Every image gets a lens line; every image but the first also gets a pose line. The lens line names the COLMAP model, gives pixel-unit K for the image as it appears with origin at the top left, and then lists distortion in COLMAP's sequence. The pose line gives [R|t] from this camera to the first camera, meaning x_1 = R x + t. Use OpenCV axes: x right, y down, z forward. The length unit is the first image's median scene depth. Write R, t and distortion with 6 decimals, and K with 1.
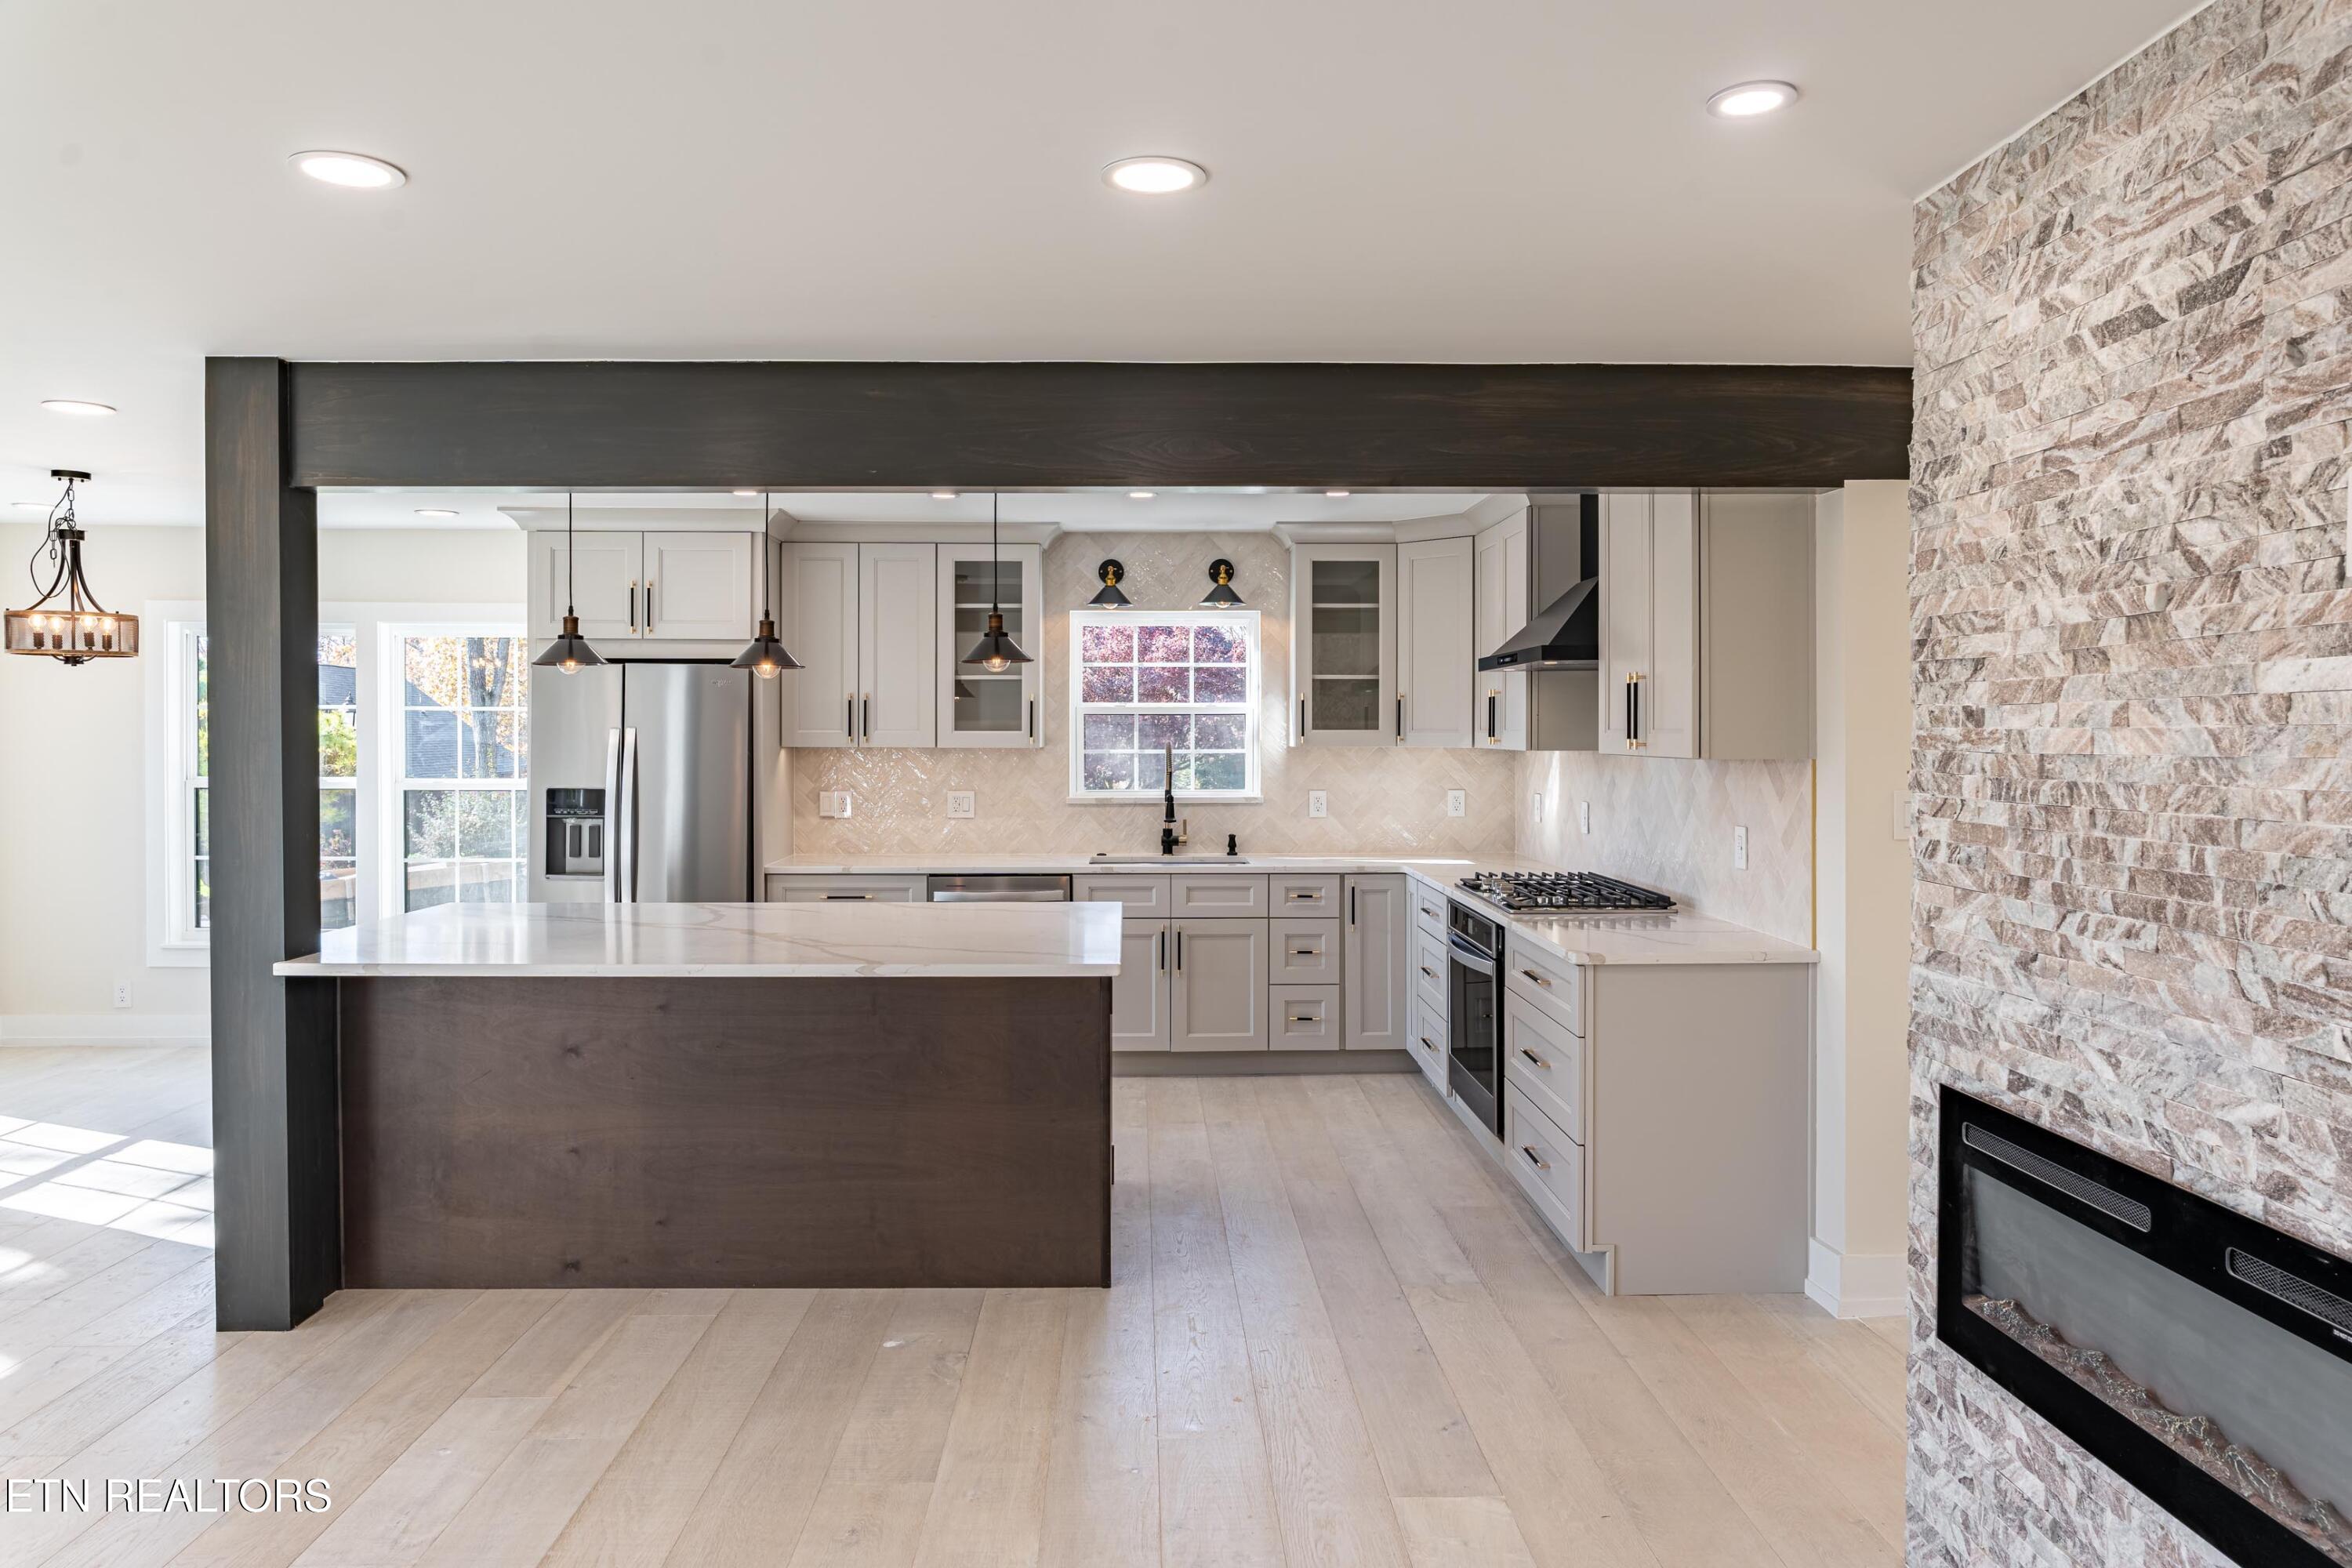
lens RADIAL K [[1590.2, 0, 1151.6], [0, 1590.2, 751.0], [0, 0, 1]] dist [-0.019385, 0.004287]
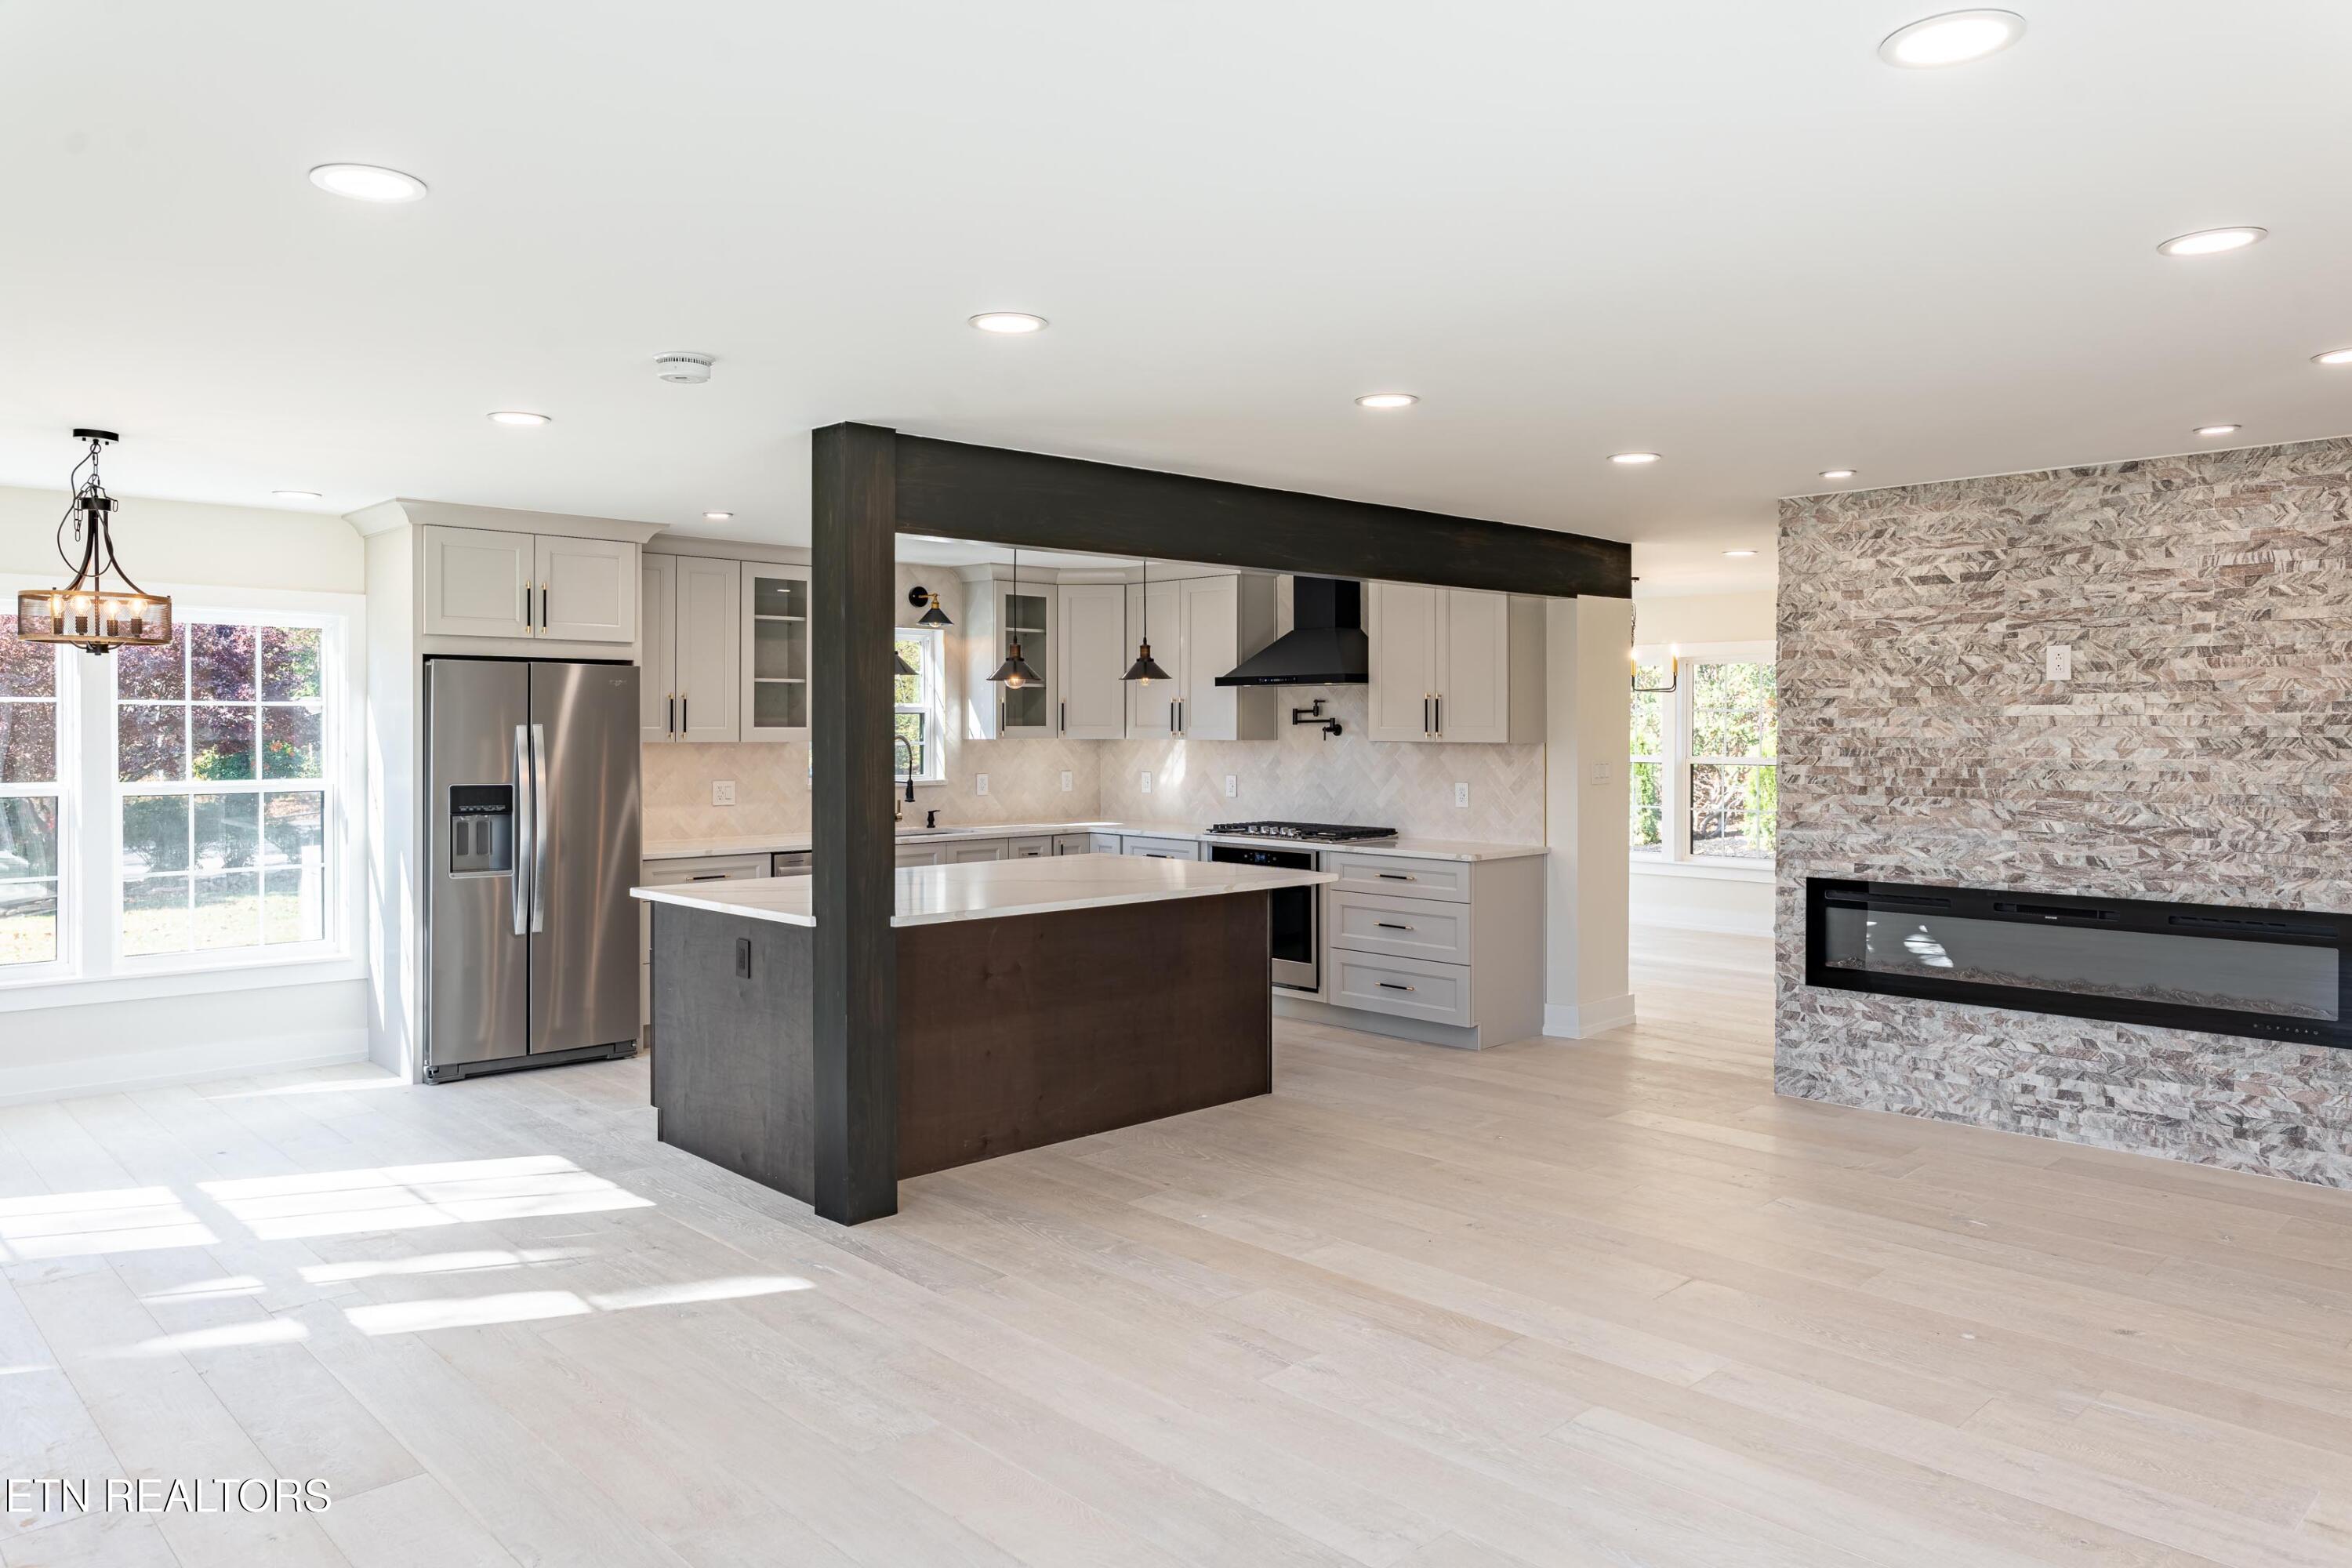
lens RADIAL K [[1592.2, 0, 1188.4], [0, 1592.2, 744.9], [0, 0, 1]] dist [-0.039109, 0.023960]
pose [[0.730069, -0.009424, 0.683308, -1.946825], [0.008816, 0.999952, 0.004372, -0.006454], [-0.683317, 0.002832, 0.730117, -0.104824]]
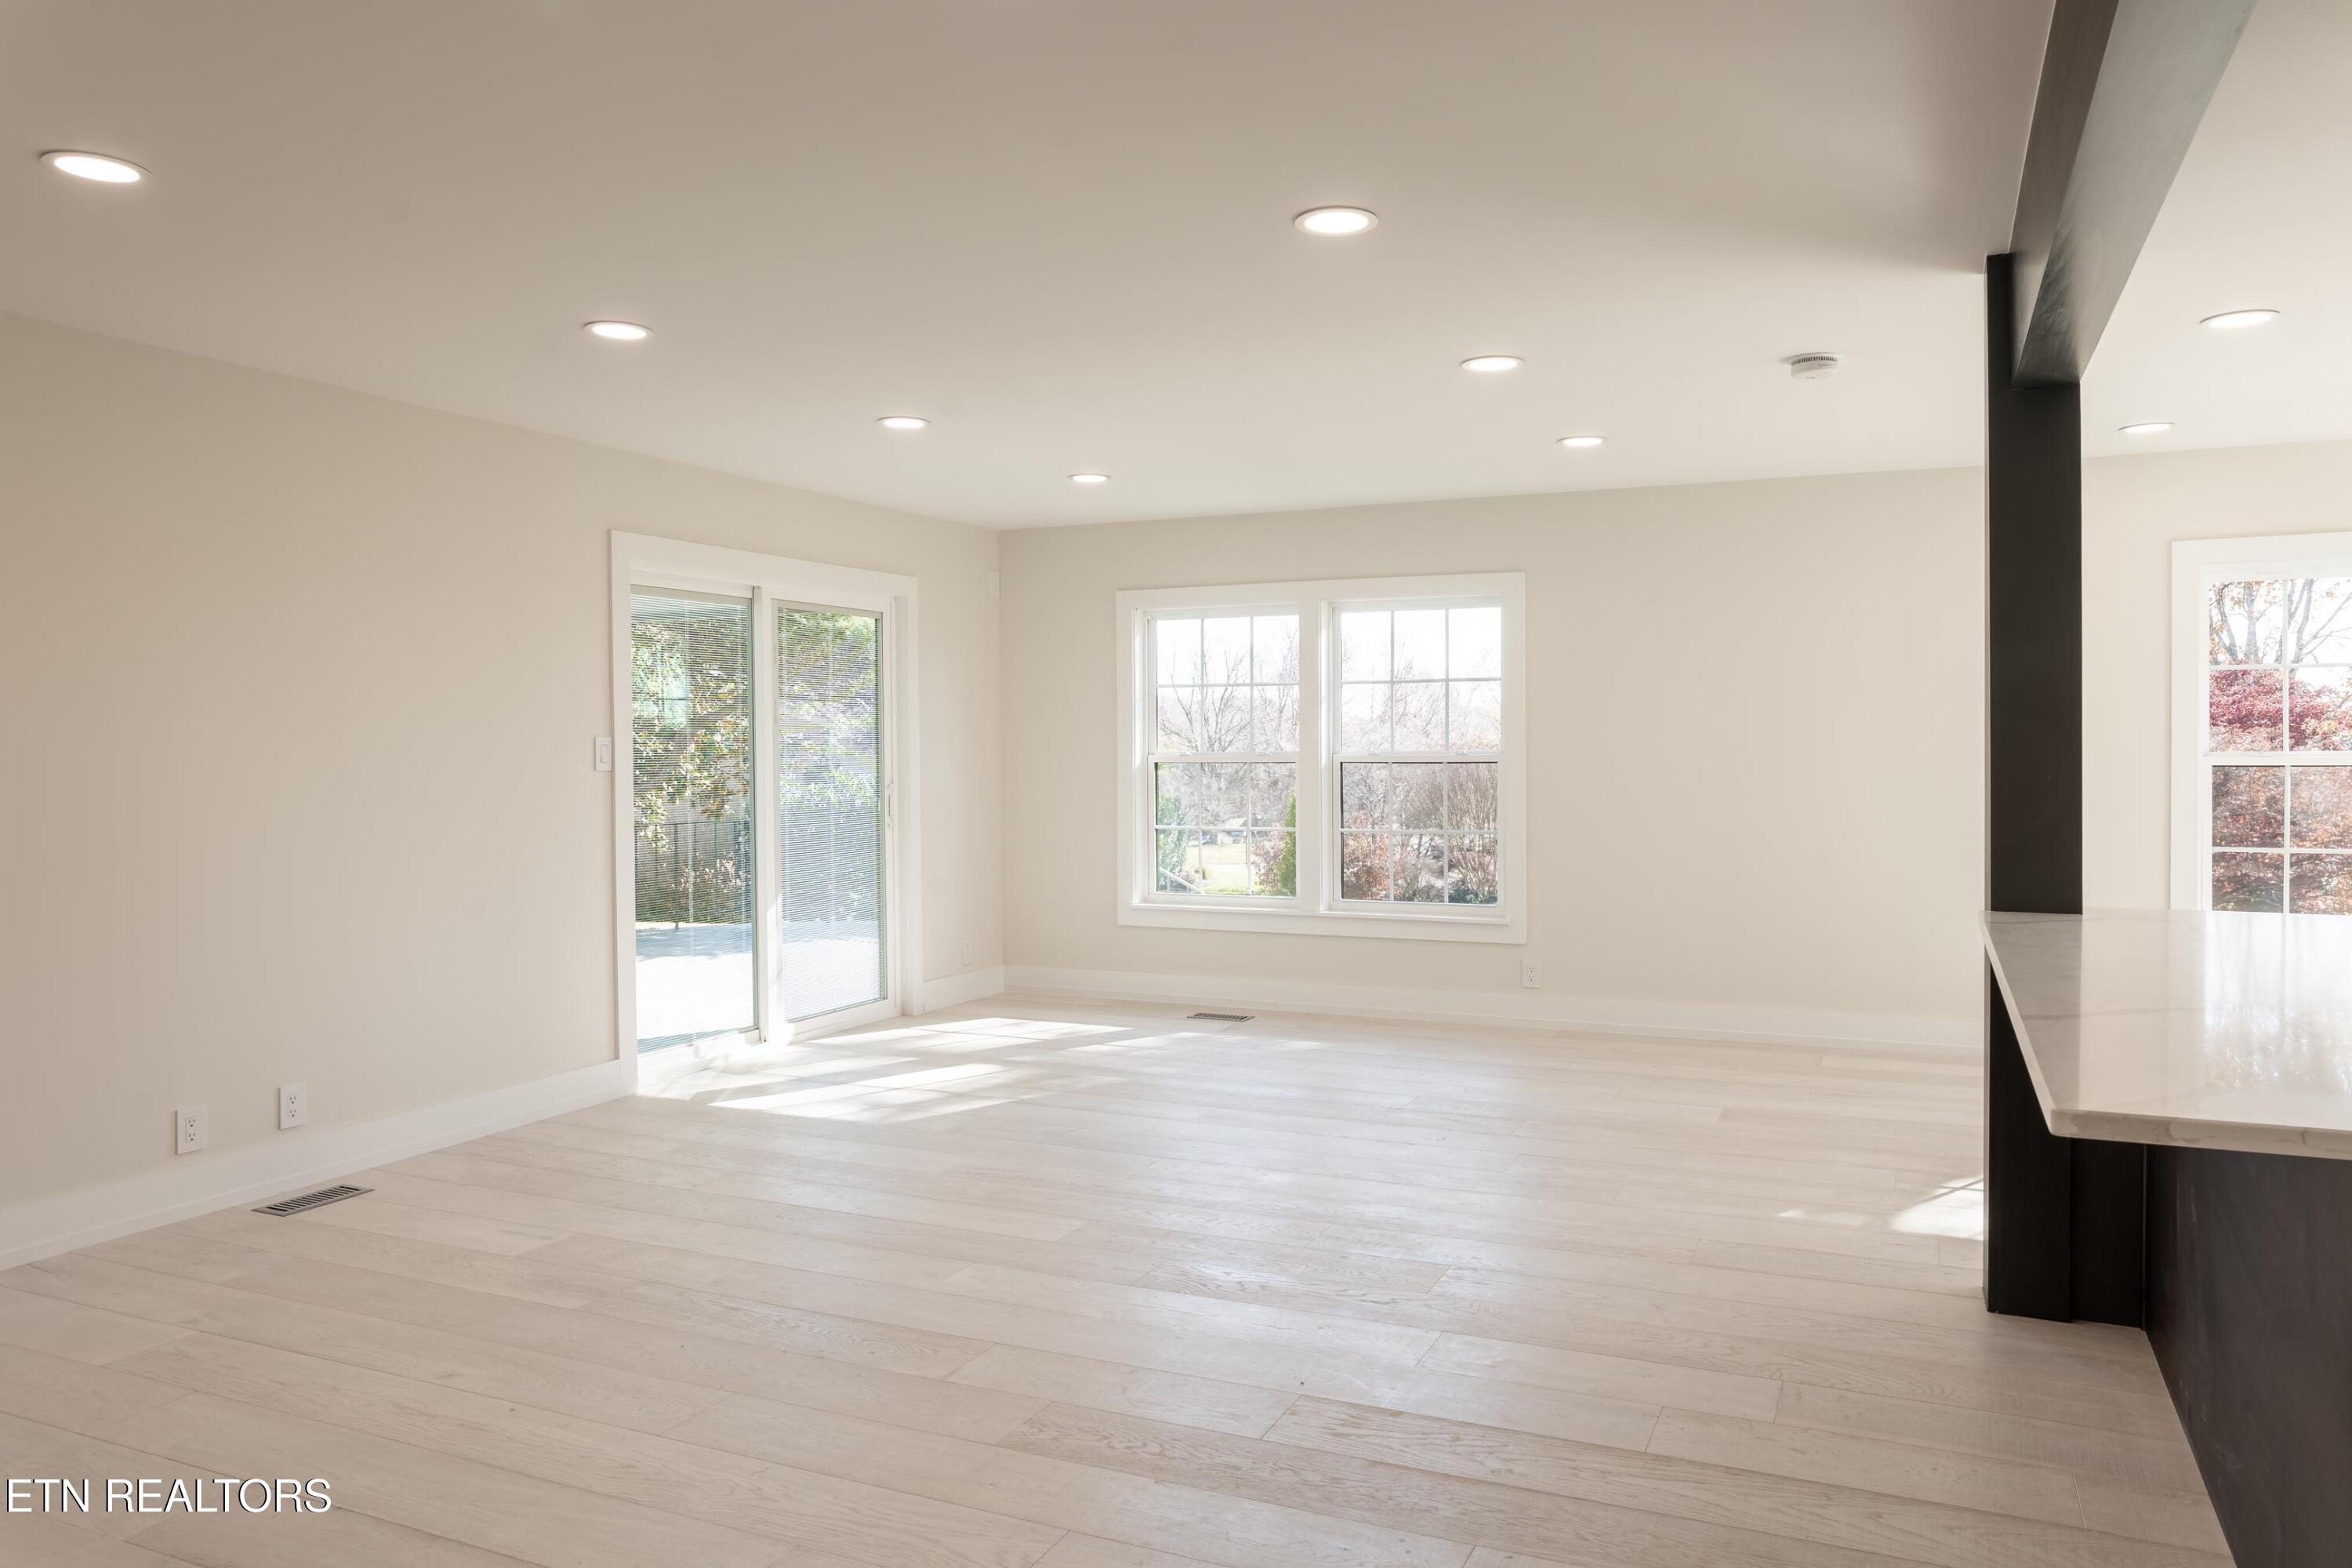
lens RADIAL K [[1575.9, 0, 1177.7], [0, 1575.9, 776.1], [0, 0, 1]] dist [-0.032093, 0.023265]
pose [[-0.432862, 0.023134, -0.901163, 0.755788], [-0.005992, 0.999575, 0.028538, 0.049534], [0.901440, 0.017752, -0.432539, 1.542187]]
